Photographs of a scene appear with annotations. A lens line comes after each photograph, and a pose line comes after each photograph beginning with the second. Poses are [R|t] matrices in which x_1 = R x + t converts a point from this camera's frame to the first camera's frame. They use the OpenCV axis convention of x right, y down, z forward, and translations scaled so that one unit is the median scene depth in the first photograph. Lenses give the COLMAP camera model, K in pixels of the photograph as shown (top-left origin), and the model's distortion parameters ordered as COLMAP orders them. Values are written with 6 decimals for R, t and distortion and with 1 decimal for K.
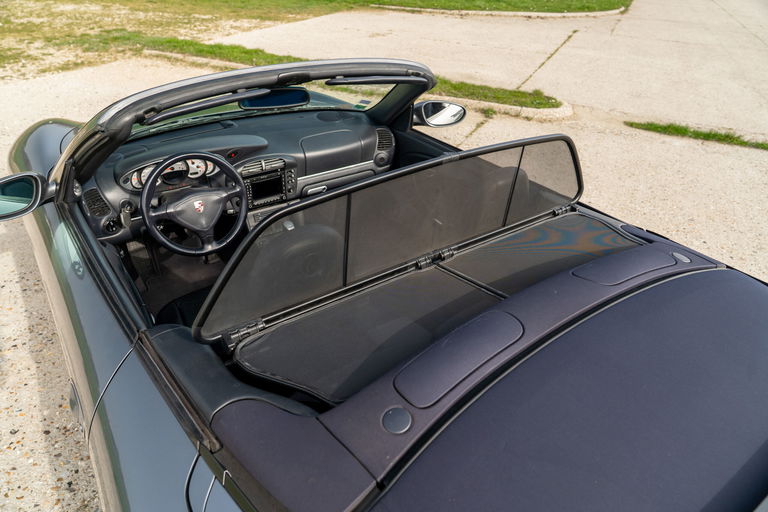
lens RADIAL K [[528.6, 0, 380.3], [0, 528.6, 256.8], [0, 0, 1]] dist [-0.027270, 0.012638]
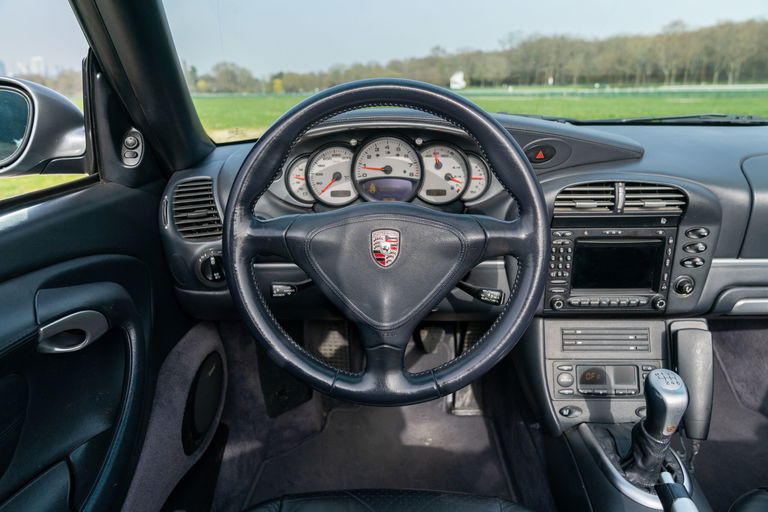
lens RADIAL K [[528.6, 0, 386.4], [0, 528.6, 258.8], [0, 0, 1]] dist [-0.027270, 0.012638]
pose [[0.791042, 0.144403, -0.594475, -0.142174], [-0.288832, 0.944775, -0.154841, -0.037560], [0.539286, 0.294189, 0.789065, 0.711772]]
